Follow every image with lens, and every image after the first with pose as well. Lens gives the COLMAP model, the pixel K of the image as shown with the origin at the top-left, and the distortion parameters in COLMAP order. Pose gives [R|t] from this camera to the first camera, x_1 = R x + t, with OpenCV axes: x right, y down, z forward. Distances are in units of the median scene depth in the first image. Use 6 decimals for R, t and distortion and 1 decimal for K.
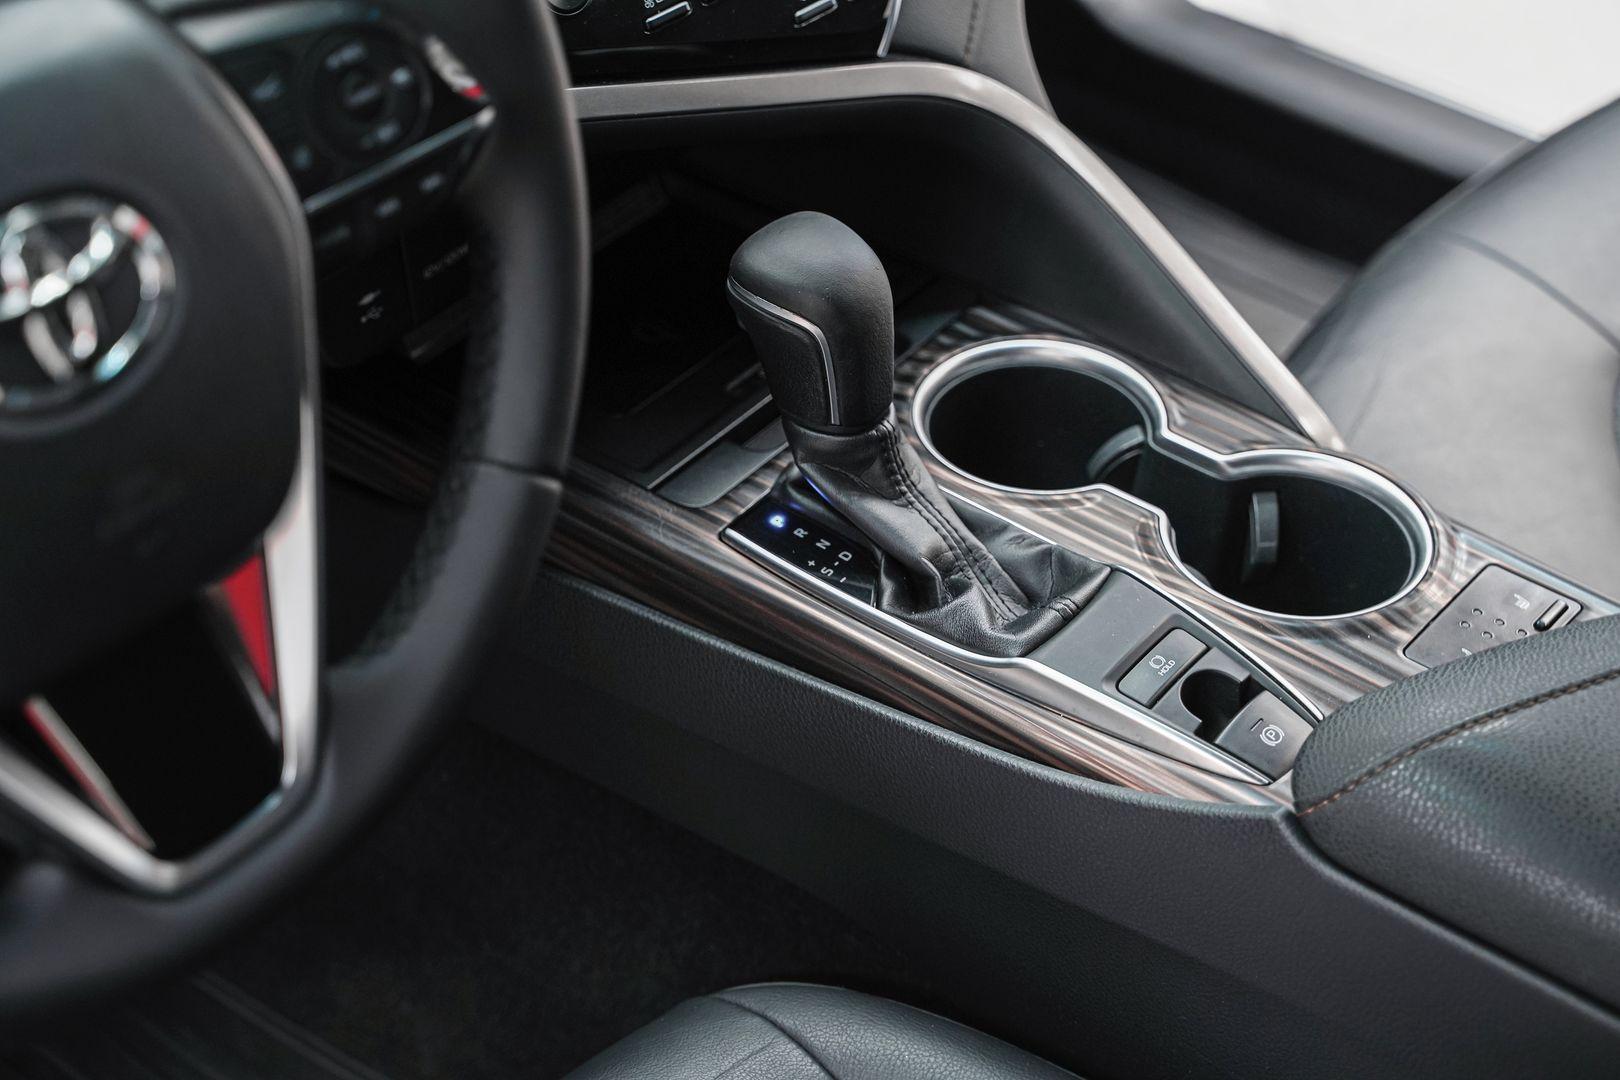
lens RADIAL K [[2621.3, 0, 810.0], [0, 2621.3, 540.0], [0, 0, 1]] dist [0.171582, 0.103726]
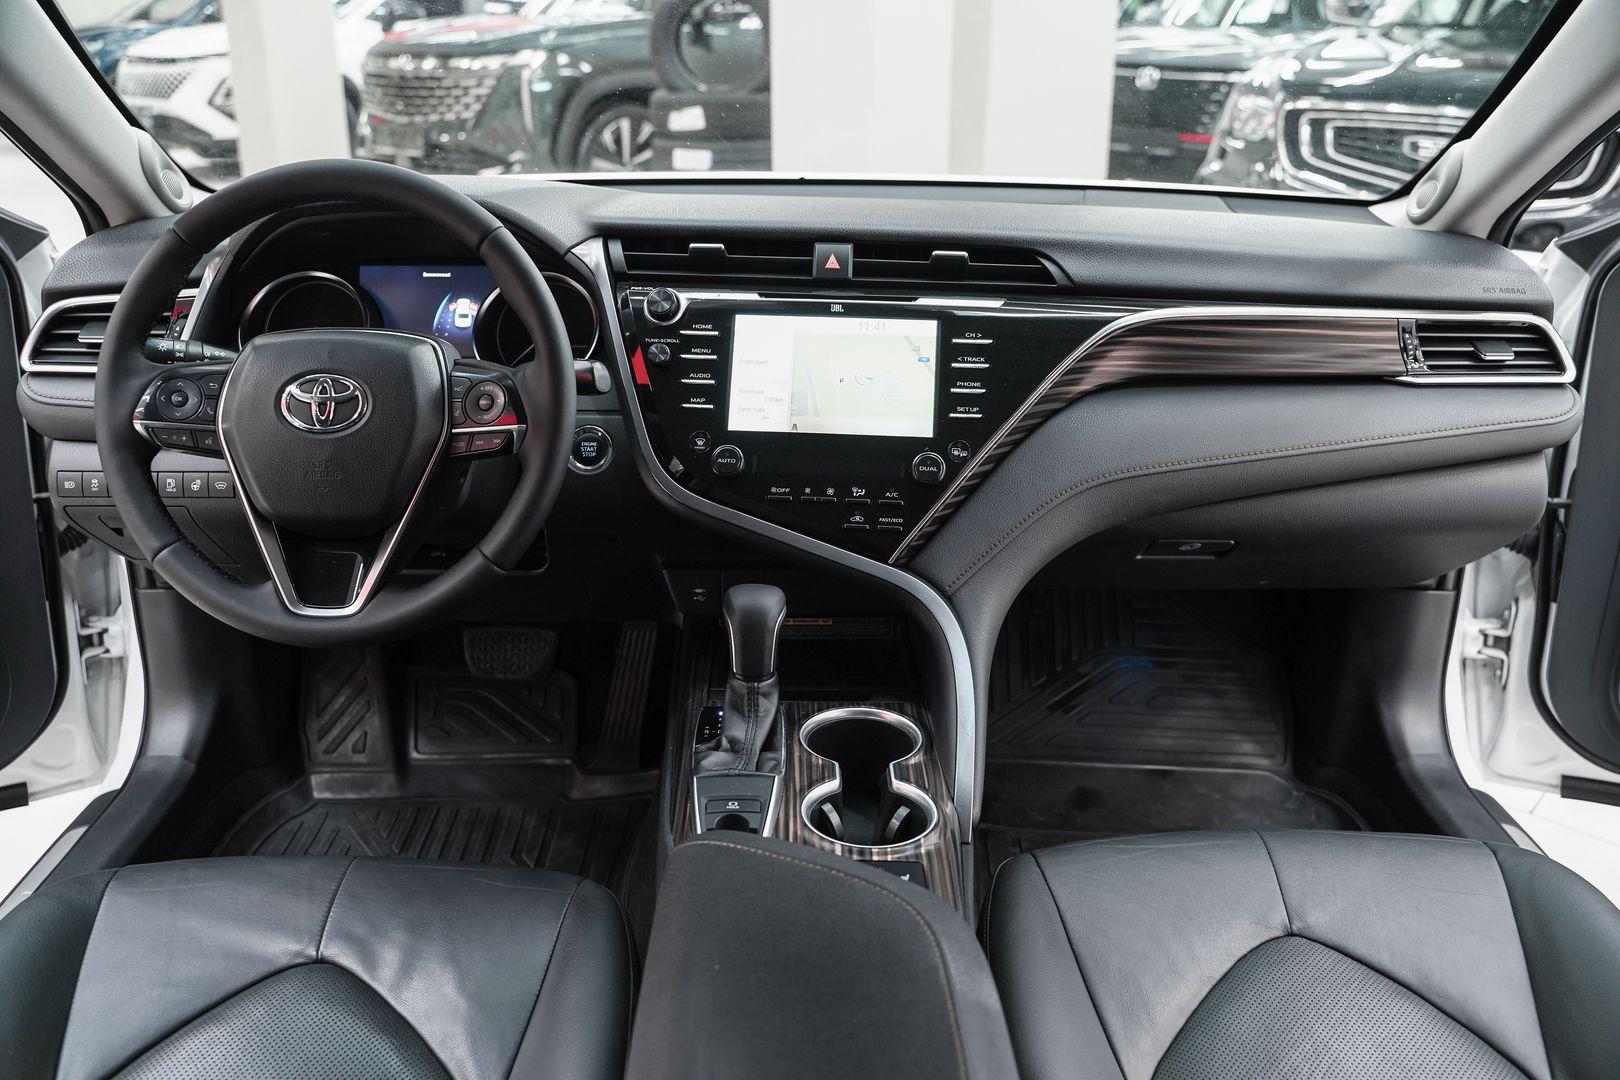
lens RADIAL K [[1330.2, 0, 822.7], [0, 1330.2, 536.6], [0, 0, 1]] dist [-0.134401, 0.117768]
pose [[0.645969, 0.263204, -0.716553, 0.839882], [-0.507628, 0.849166, -0.145708, -0.013835], [0.570121, 0.457865, 0.682145, 0.219704]]
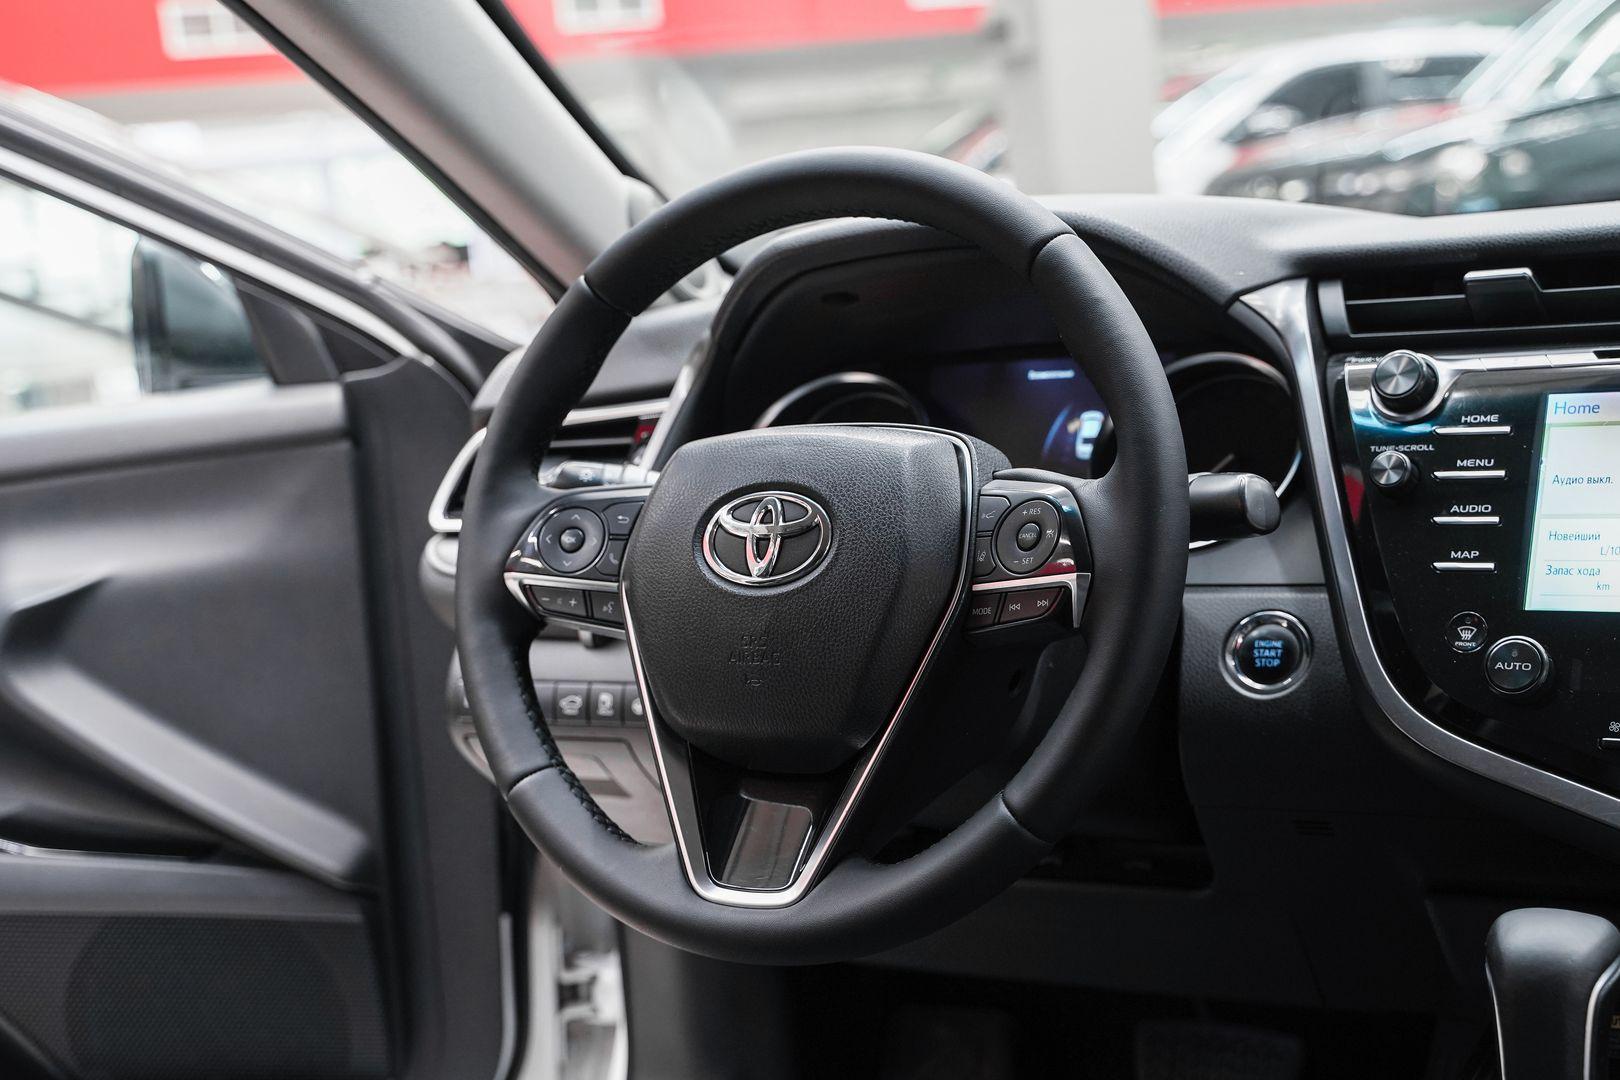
lens RADIAL K [[2136.6, 0, 840.2], [0, 2136.6, 518.8], [0, 0, 1]] dist [0.063523, 0.011230]
pose [[0.188288, 0.091595, -0.977833, 0.806018], [-0.574282, 0.817953, -0.033962, -0.047209], [0.796711, 0.567946, 0.206612, 0.467992]]
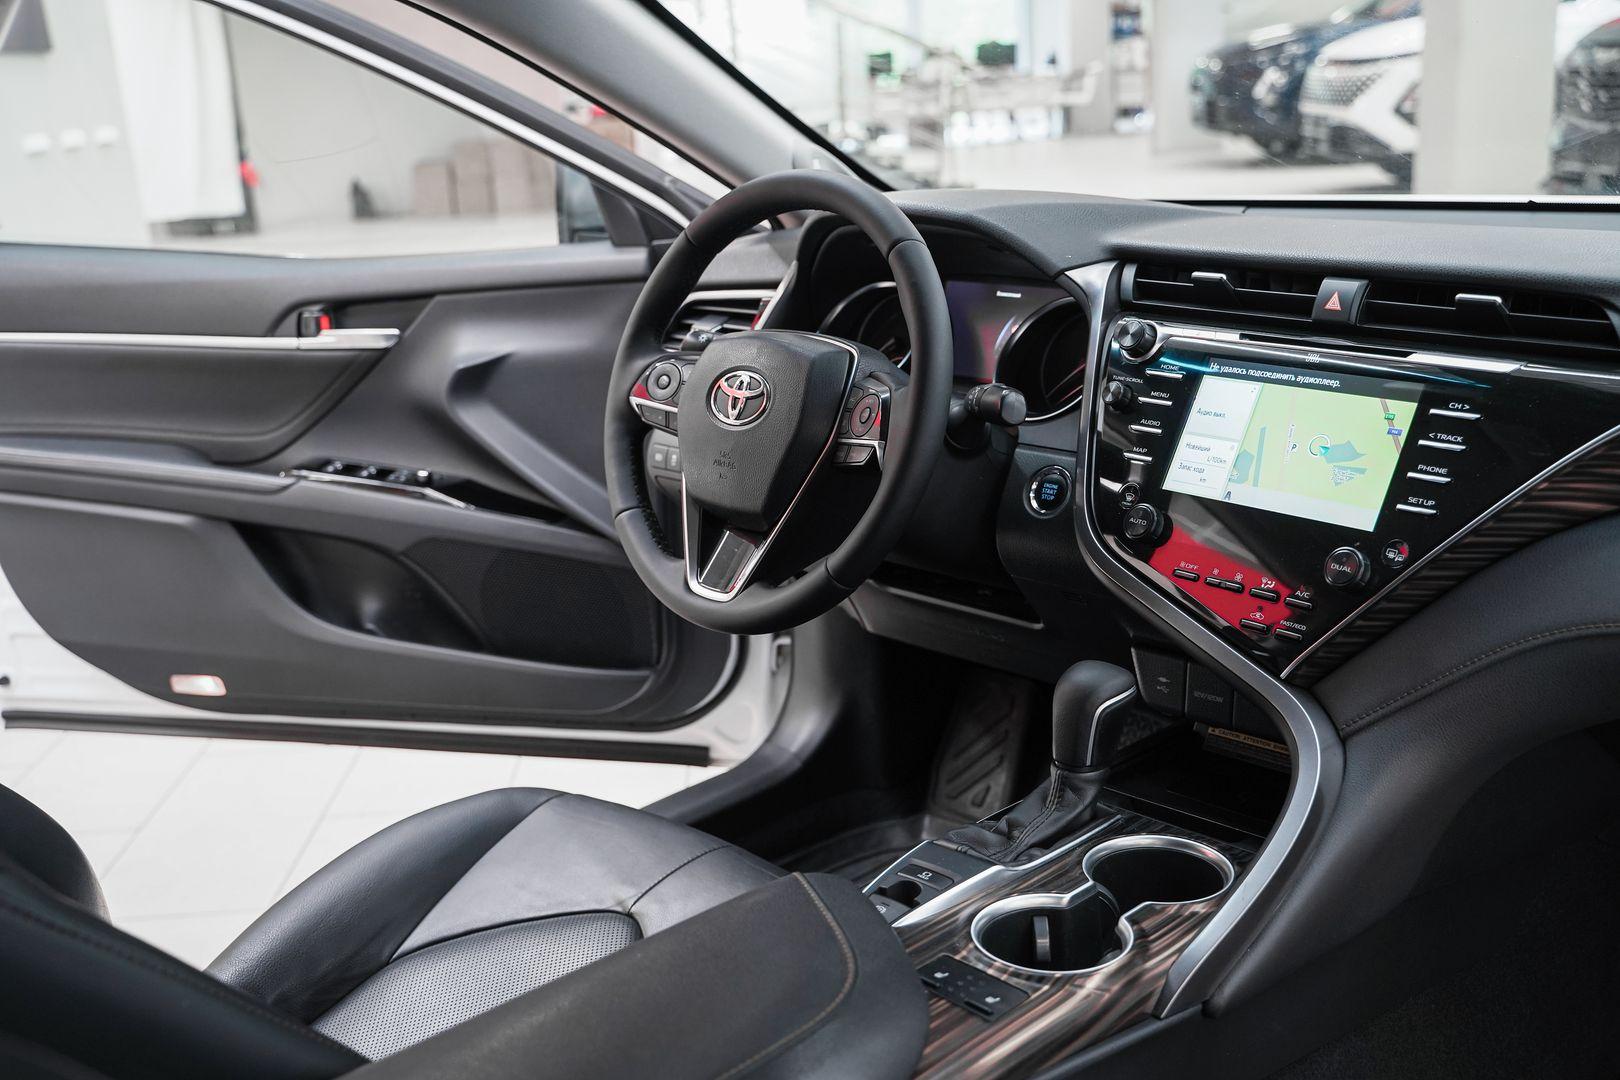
lens RADIAL K [[1673.7, 0, 802.4], [0, 1673.7, 534.7], [0, 0, 1]] dist [-0.040443, 0.097903]
pose [[-0.119734, 0.256171, -0.959187, 1.181648], [-0.619366, 0.735802, 0.273826, -0.387126], [0.775918, 0.626874, 0.070564, 0.668060]]
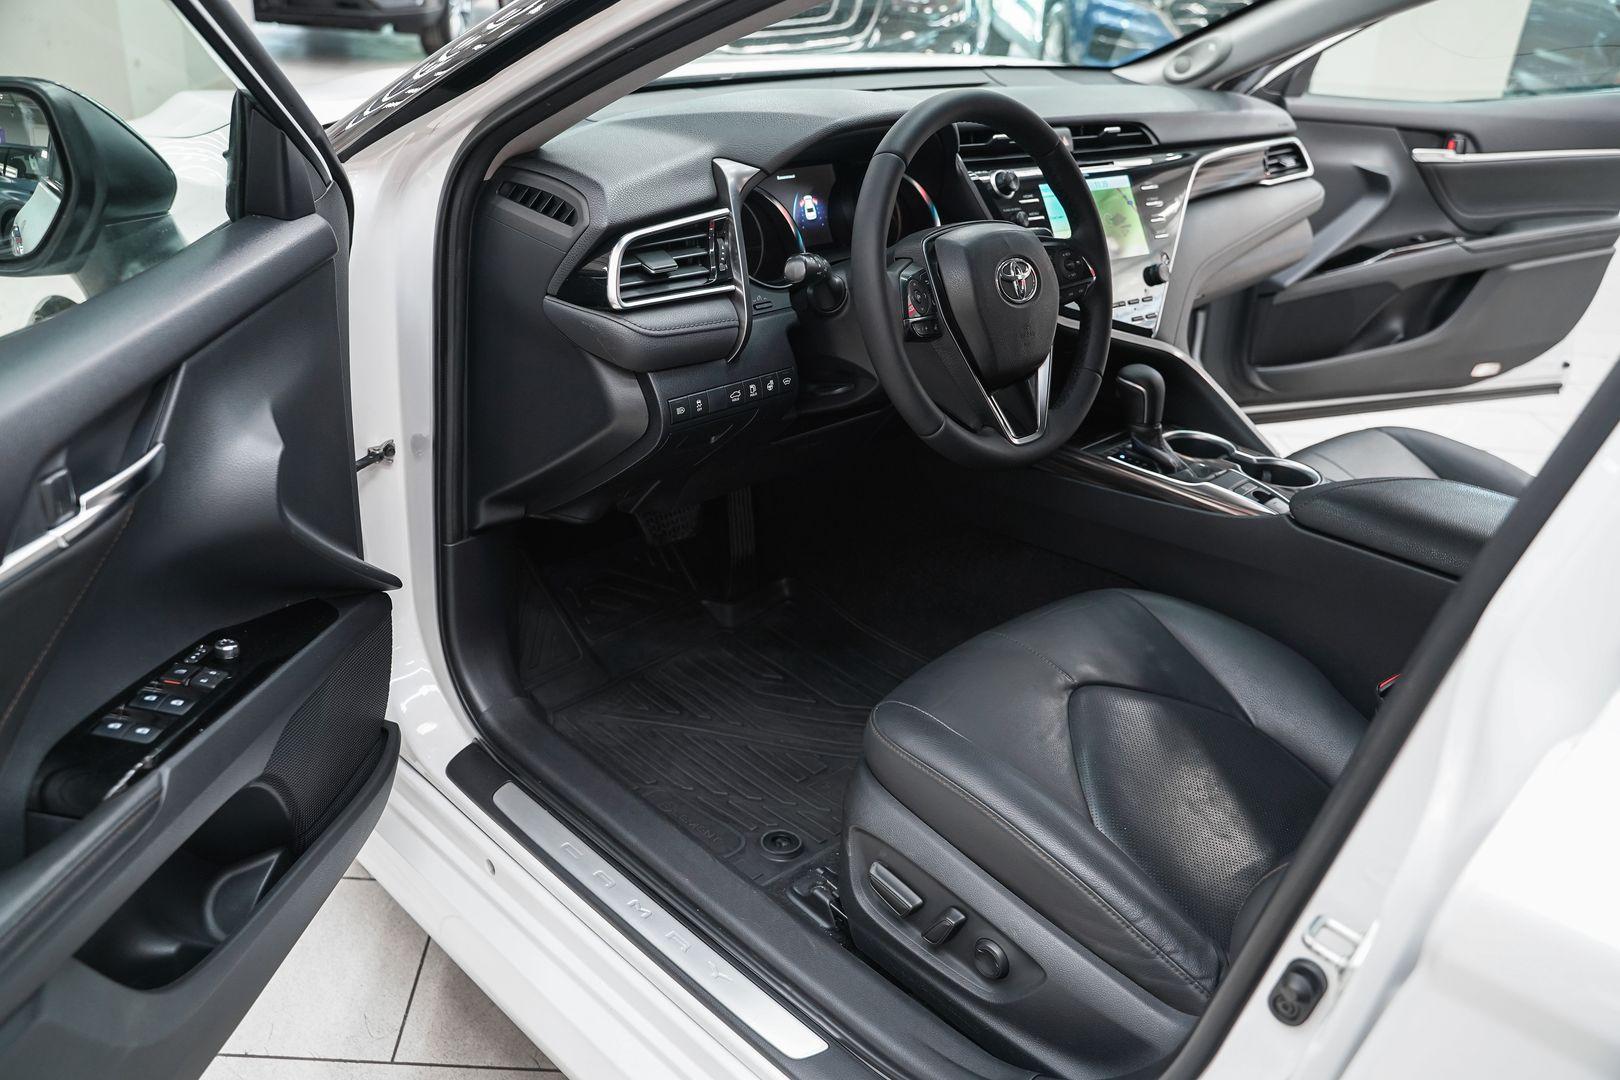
lens RADIAL K [[1330.2, 0, 822.7], [0, 1330.2, 536.6], [0, 0, 1]] dist [-0.134401, 0.117768]
pose [[0.994509, 0.081669, -0.065445, -0.281703], [-0.096494, 0.957651, -0.271280, 0.596929], [0.040519, 0.276105, 0.960273, -0.598954]]
